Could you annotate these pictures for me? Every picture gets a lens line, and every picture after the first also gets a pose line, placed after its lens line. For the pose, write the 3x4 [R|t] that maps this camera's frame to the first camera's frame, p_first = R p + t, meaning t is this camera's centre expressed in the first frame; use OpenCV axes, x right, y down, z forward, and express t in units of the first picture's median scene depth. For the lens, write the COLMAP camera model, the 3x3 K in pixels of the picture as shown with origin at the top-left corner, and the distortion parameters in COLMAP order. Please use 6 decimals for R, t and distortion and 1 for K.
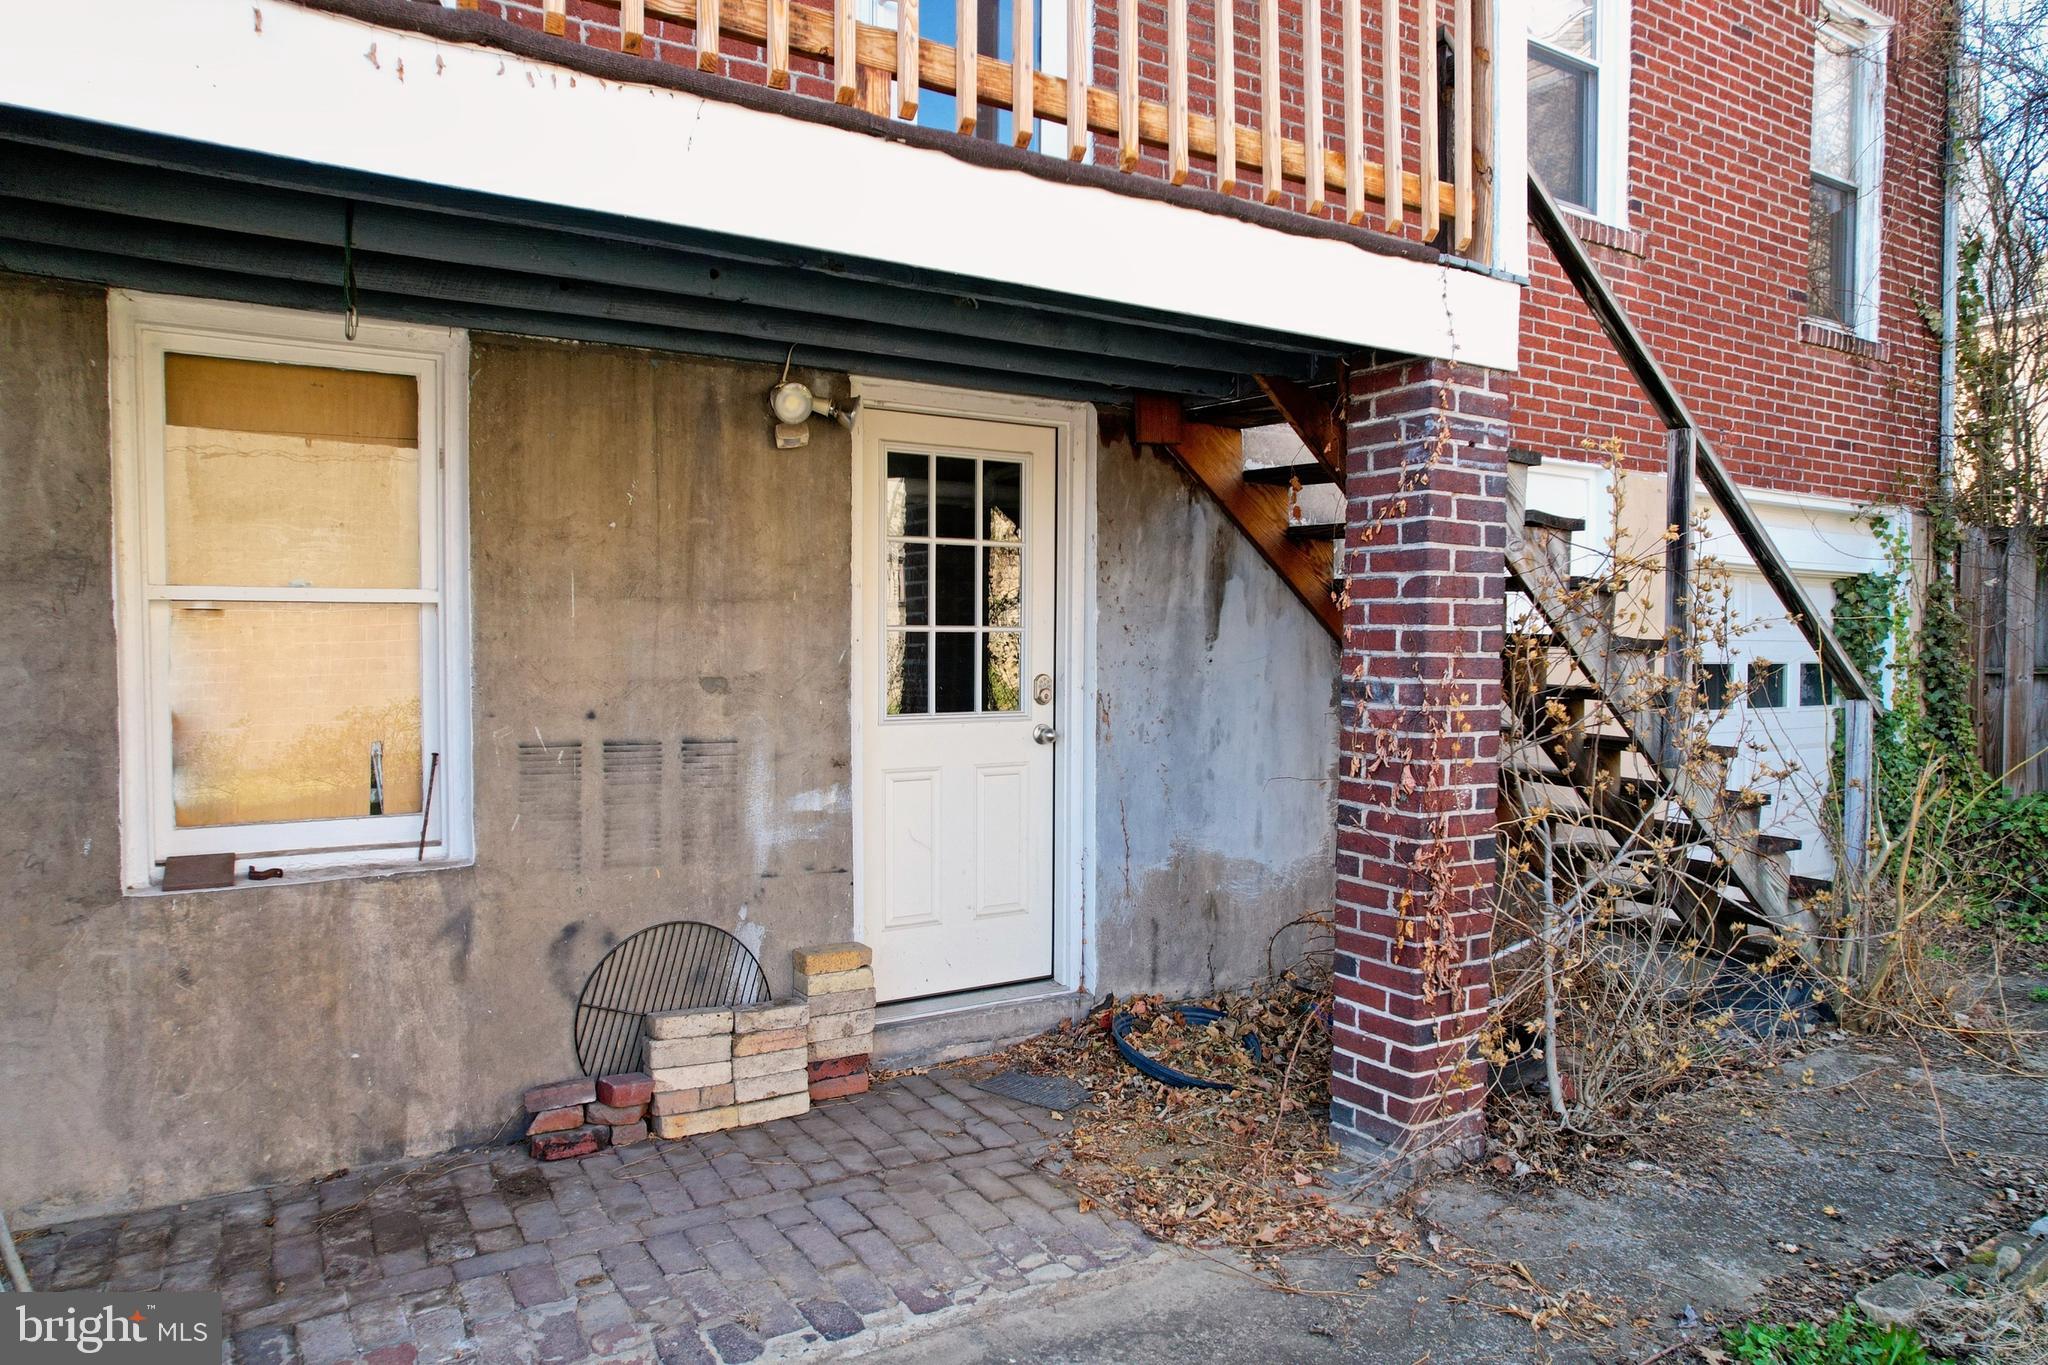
lens RADIAL K [[1303.8, 0, 1021.8], [0, 1303.8, 677.5], [0, 0, 1]] dist [-0.071662, 0.058518]
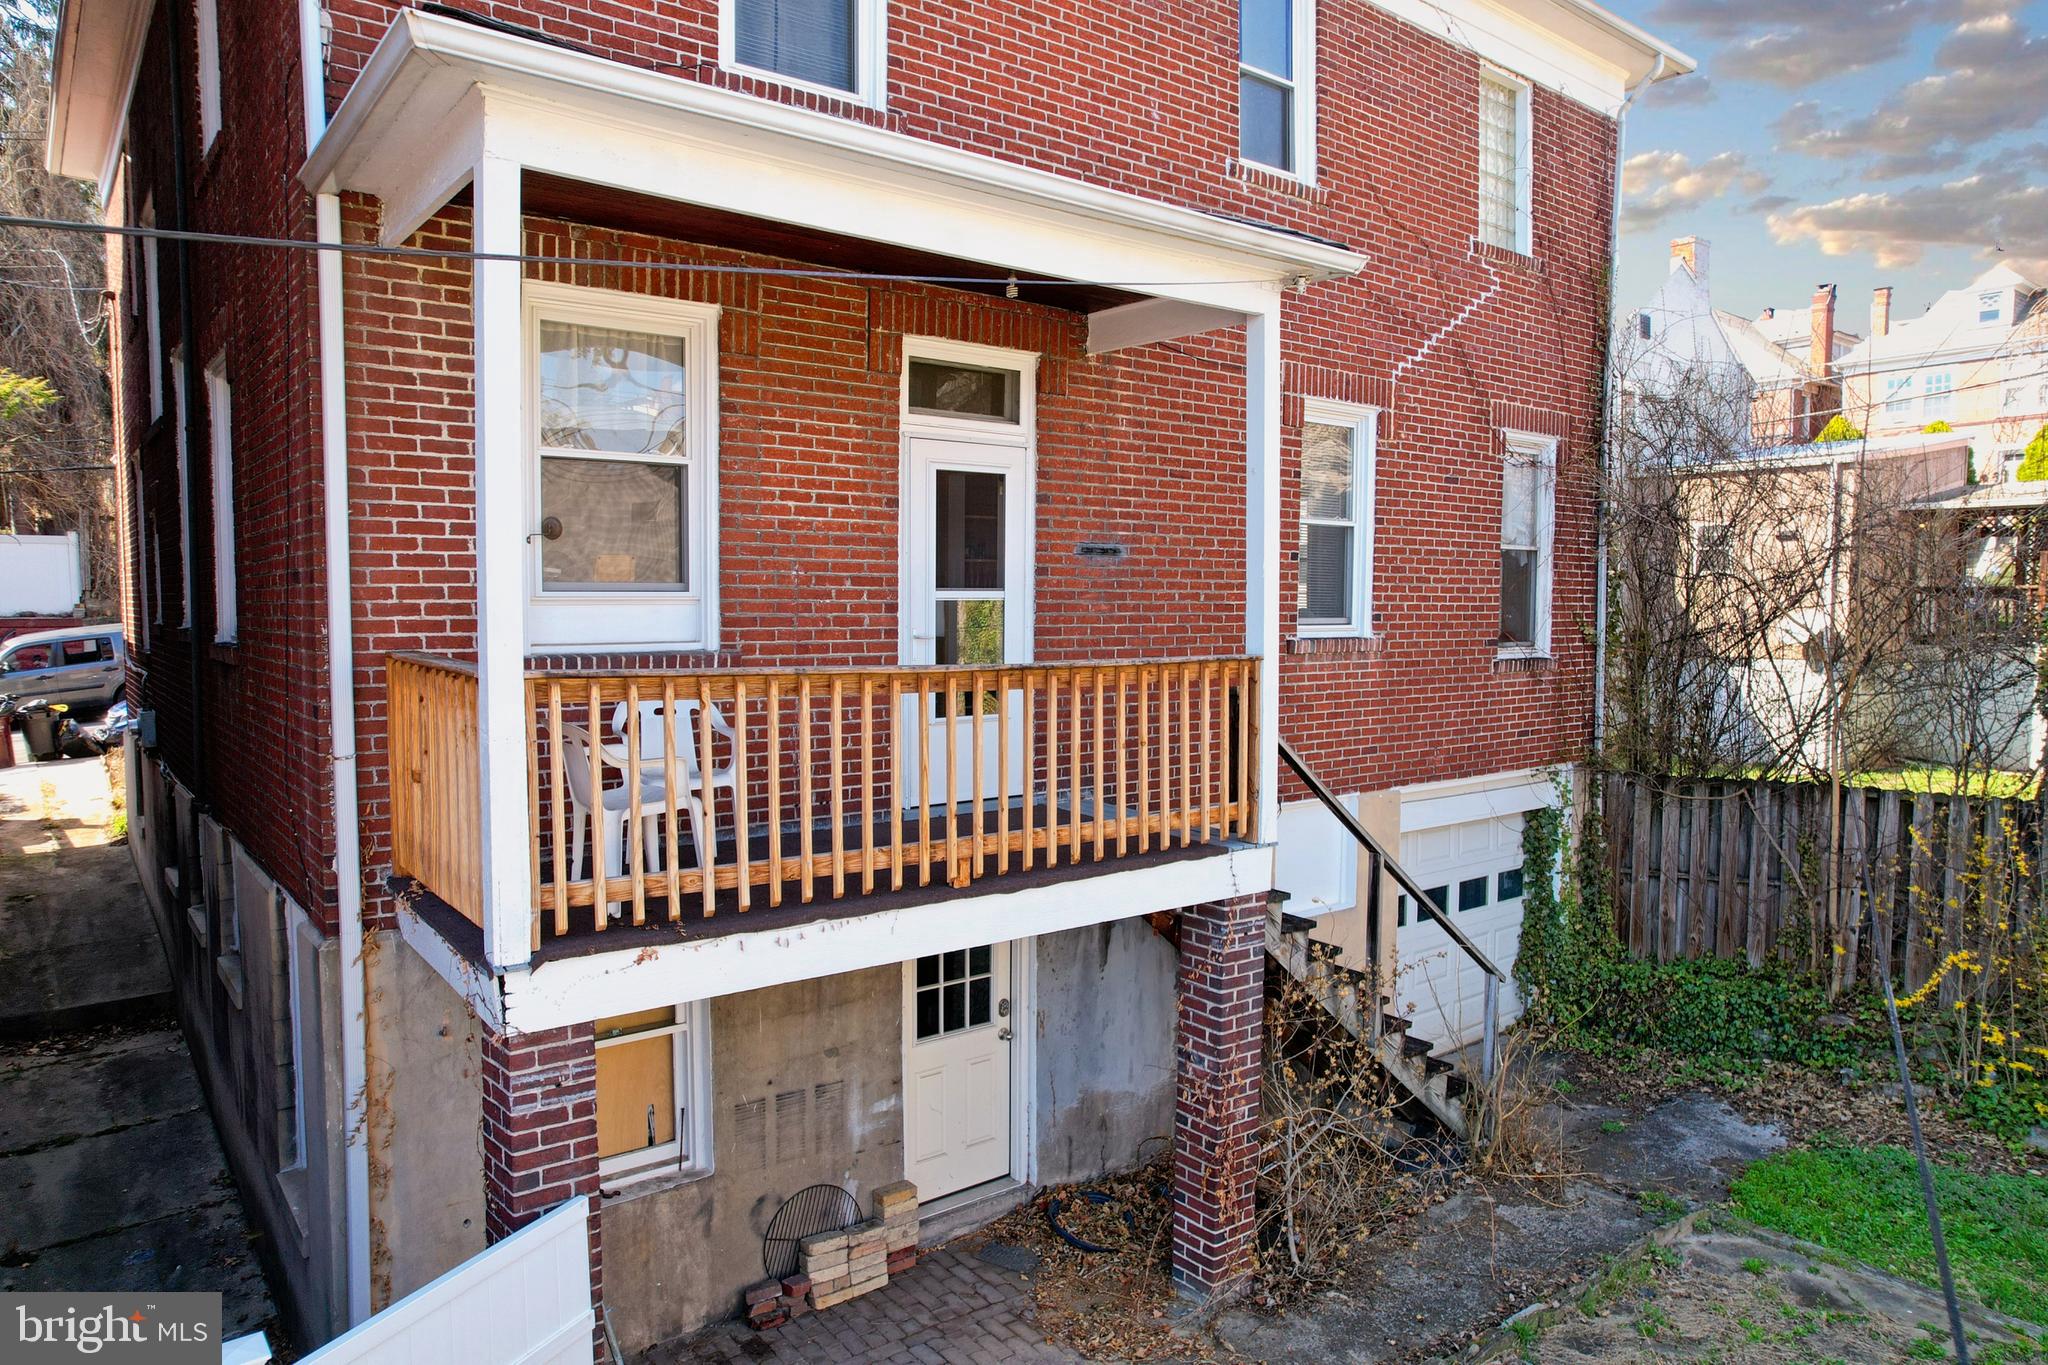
lens RADIAL K [[1297.9, 0, 1017.1], [0, 1297.9, 679.6], [0, 0, 1]] dist [-0.052531, 0.000322]
pose [[0.994499, -0.007770, 0.104453, -0.170534], [0.004336, 0.999444, 0.033058, -0.580265], [-0.104652, -0.032423, 0.993980, -0.789771]]
